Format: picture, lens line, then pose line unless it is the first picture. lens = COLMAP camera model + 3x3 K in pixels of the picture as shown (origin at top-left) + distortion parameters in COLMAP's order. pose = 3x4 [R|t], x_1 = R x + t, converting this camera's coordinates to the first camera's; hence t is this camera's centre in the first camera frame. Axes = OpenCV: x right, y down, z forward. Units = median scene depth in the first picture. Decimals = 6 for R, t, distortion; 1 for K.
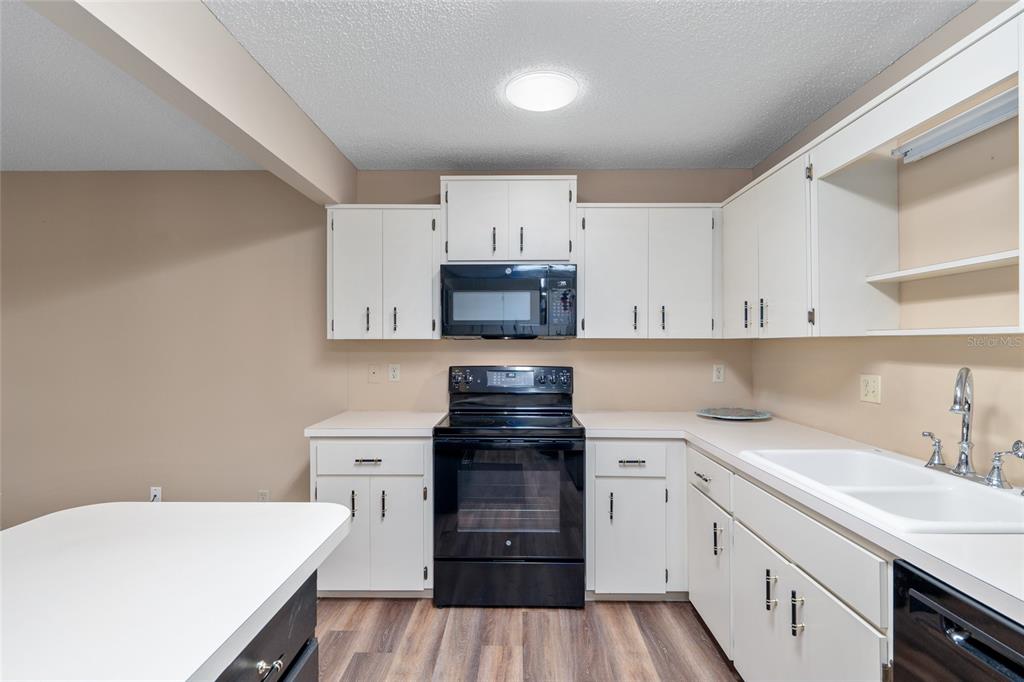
lens RADIAL K [[501.3, 0, 514.4], [0, 501.3, 339.6], [0, 0, 1]] dist [0.001852, 0.001214]
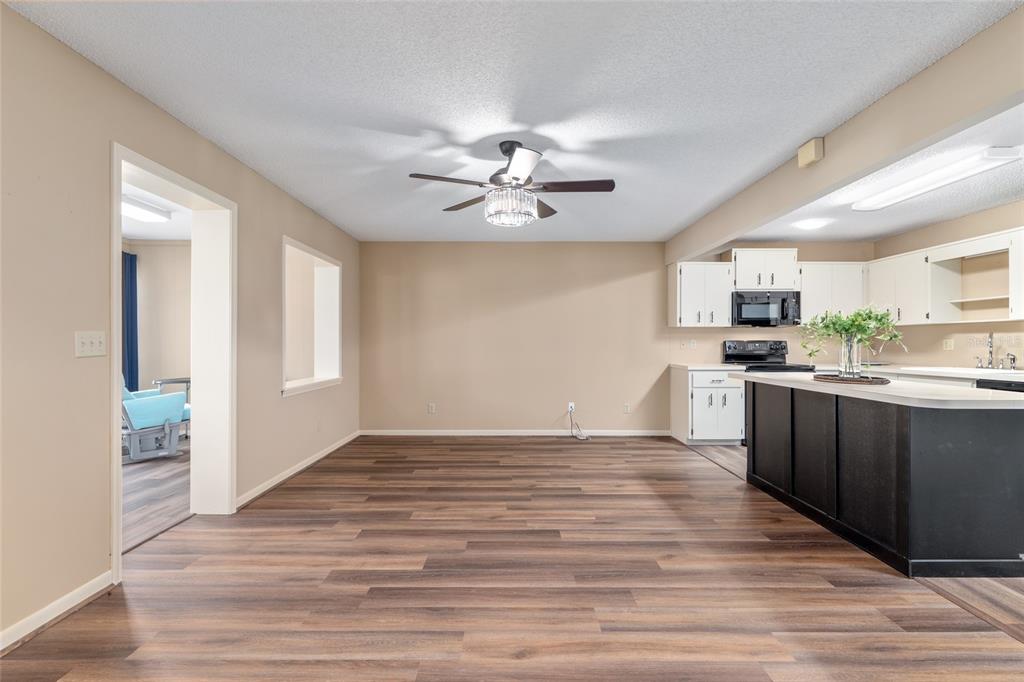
lens RADIAL K [[501.3, 0, 507.9], [0, 501.3, 343.1], [0, 0, 1]] dist [0.001852, 0.001214]
pose [[0.999974, -0.000925, 0.007132, -1.248223], [0.000845, 0.999936, 0.011249, 0.049016], [-0.007142, -0.011242, 0.999911, -1.232726]]
